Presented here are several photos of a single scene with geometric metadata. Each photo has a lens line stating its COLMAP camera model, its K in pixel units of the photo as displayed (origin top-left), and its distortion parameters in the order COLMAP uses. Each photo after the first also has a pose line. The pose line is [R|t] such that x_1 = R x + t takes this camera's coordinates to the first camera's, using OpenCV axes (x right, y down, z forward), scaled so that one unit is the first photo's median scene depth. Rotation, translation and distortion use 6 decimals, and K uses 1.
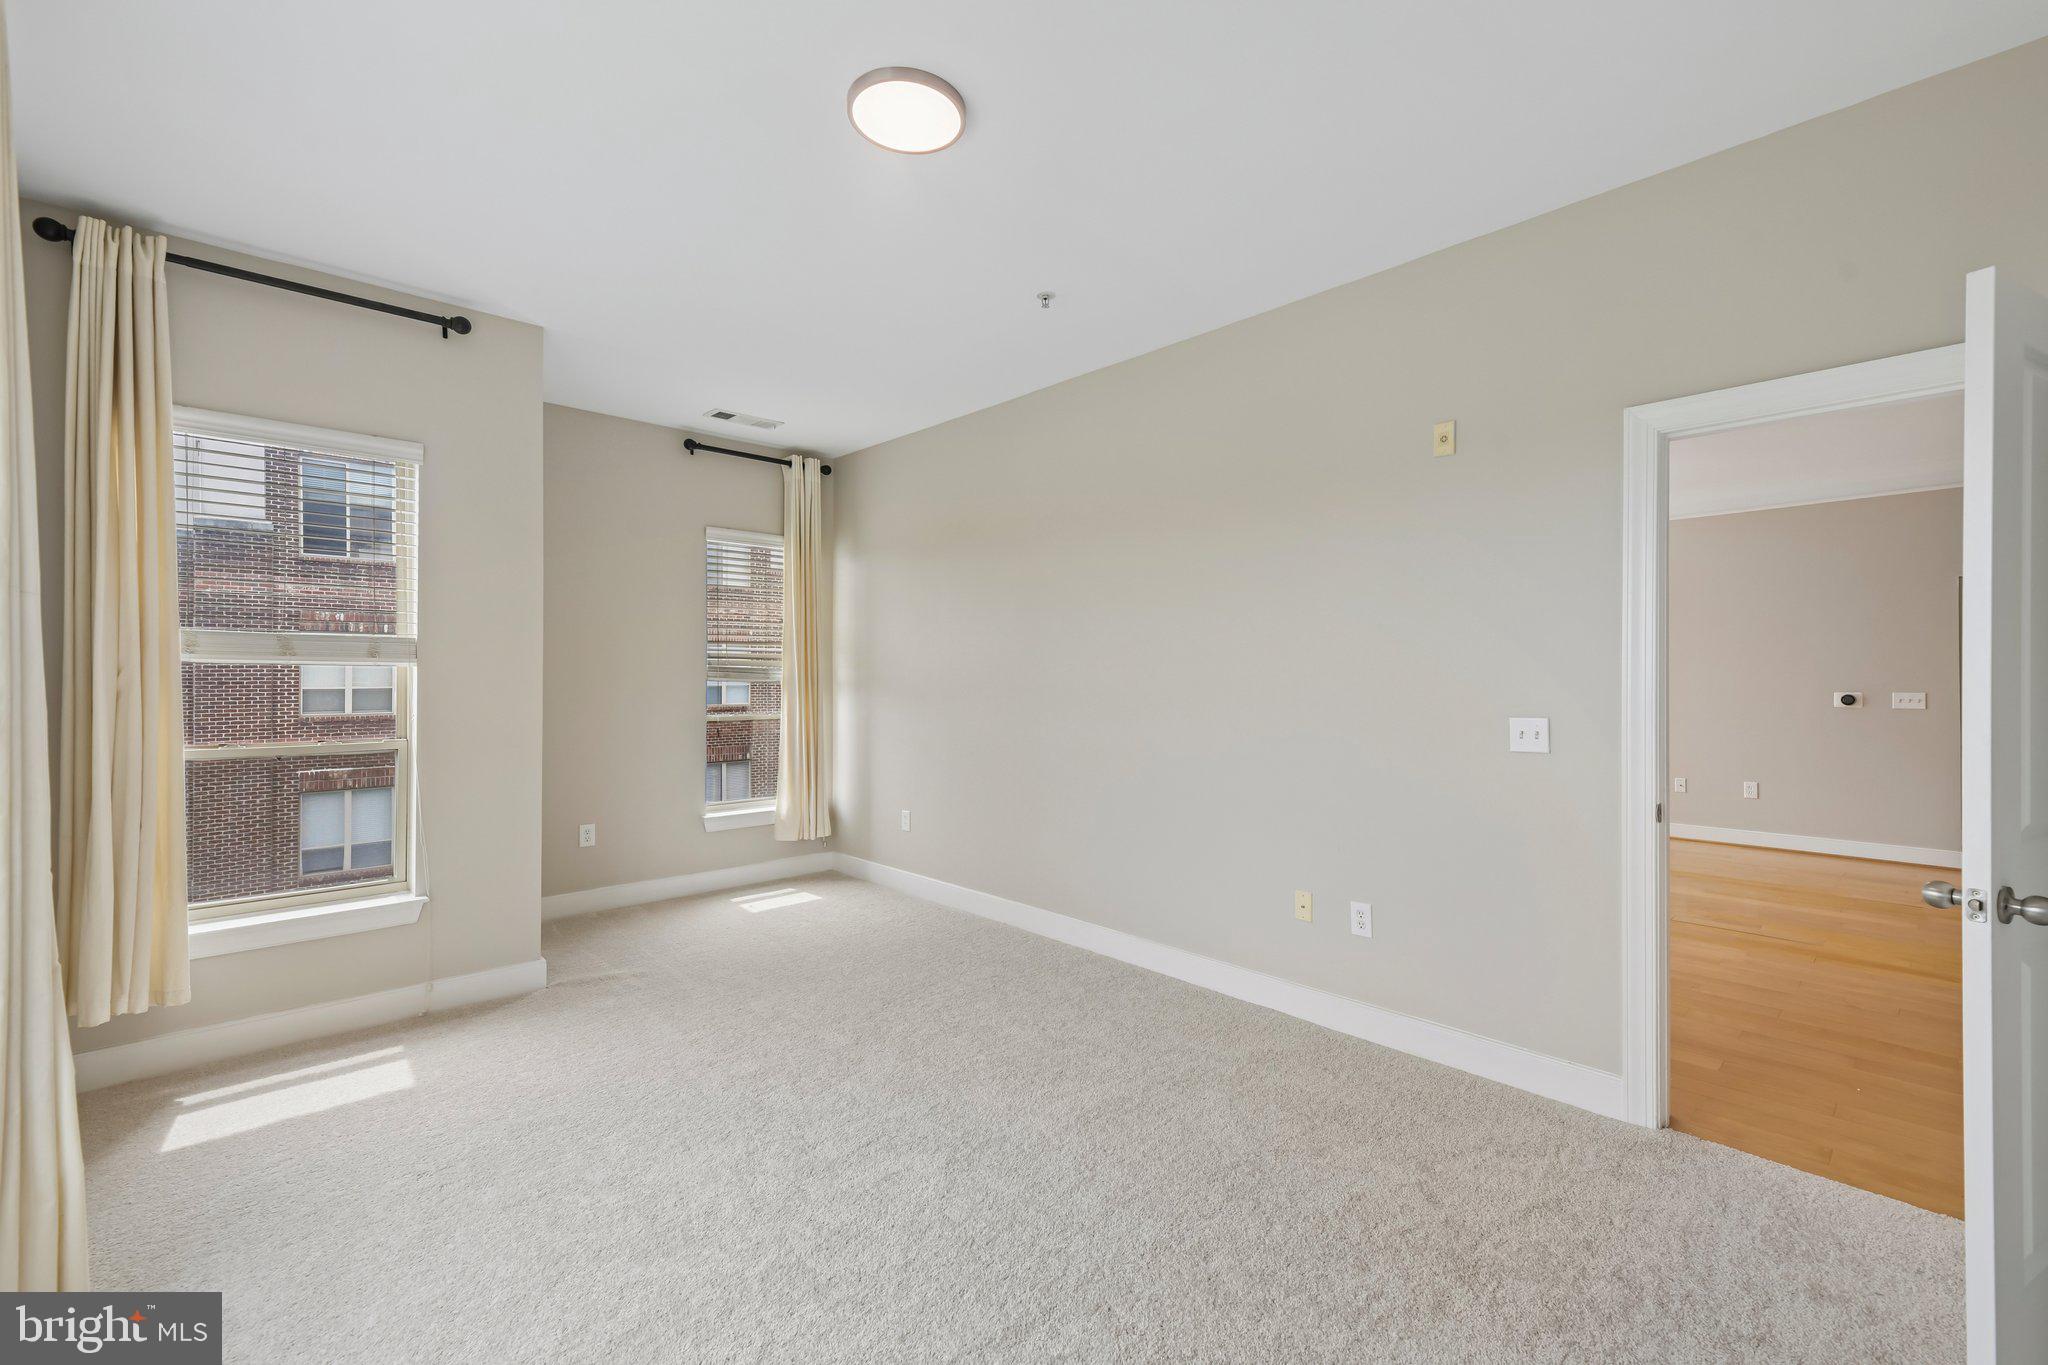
lens RADIAL K [[868.7, 0, 1039.2], [0, 868.7, 674.5], [0, 0, 1]] dist [0.019879, -0.000917]
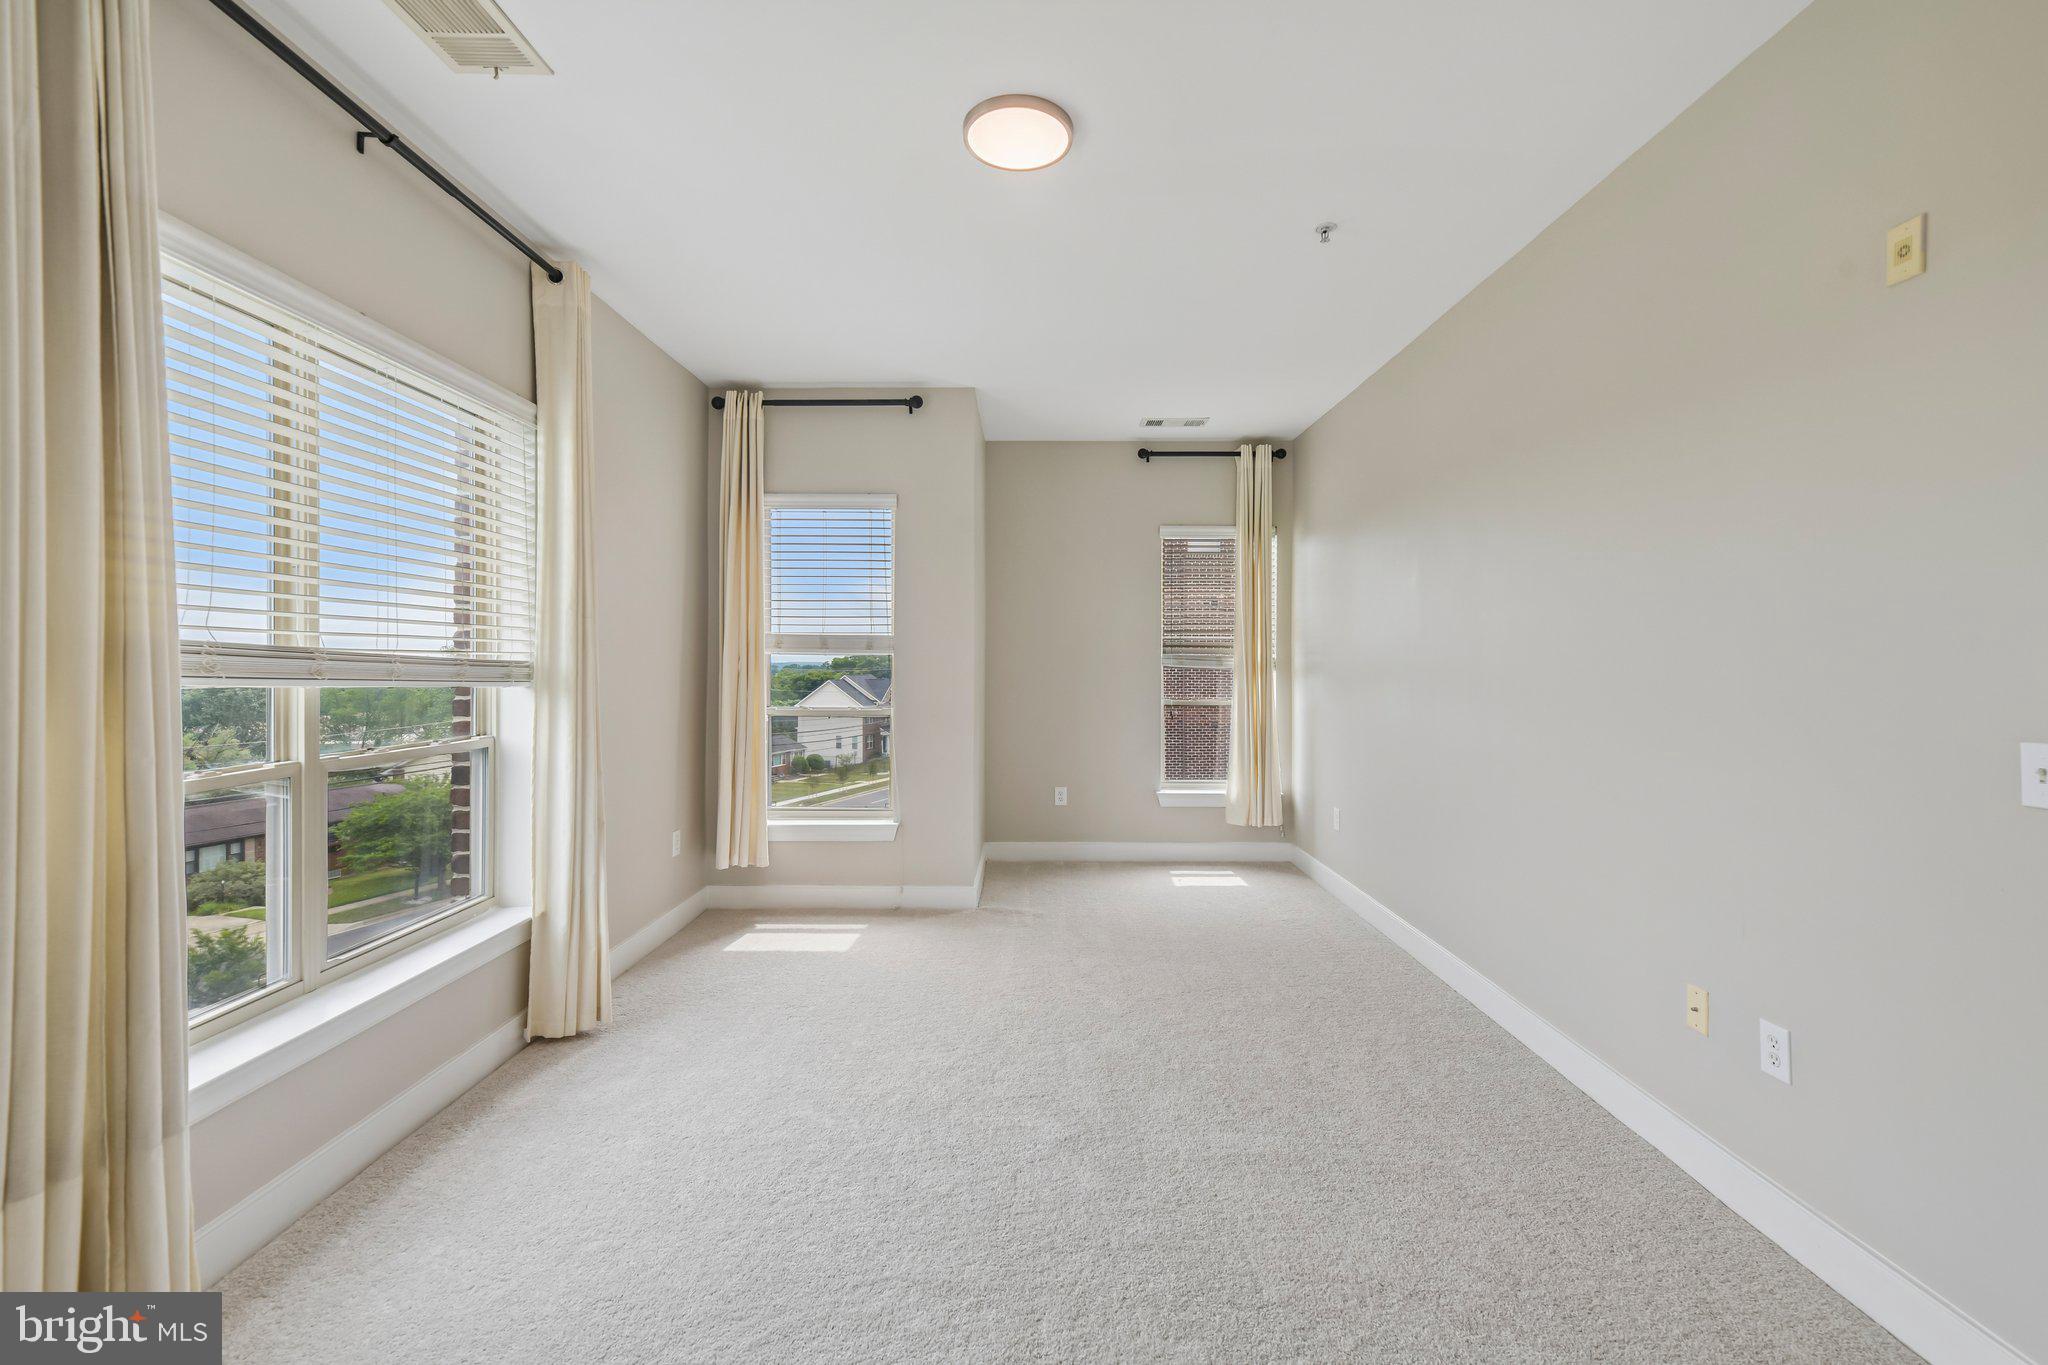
lens RADIAL K [[875.0, 0, 1040.1], [0, 875.0, 659.8], [0, 0, 1]] dist [0.019759, -0.000329]
pose [[0.722862, -0.001411, -0.690991, 0.428013], [-0.000800, 0.999996, -0.002880, 0.001433], [0.690992, 0.002634, 0.722858, 0.170274]]
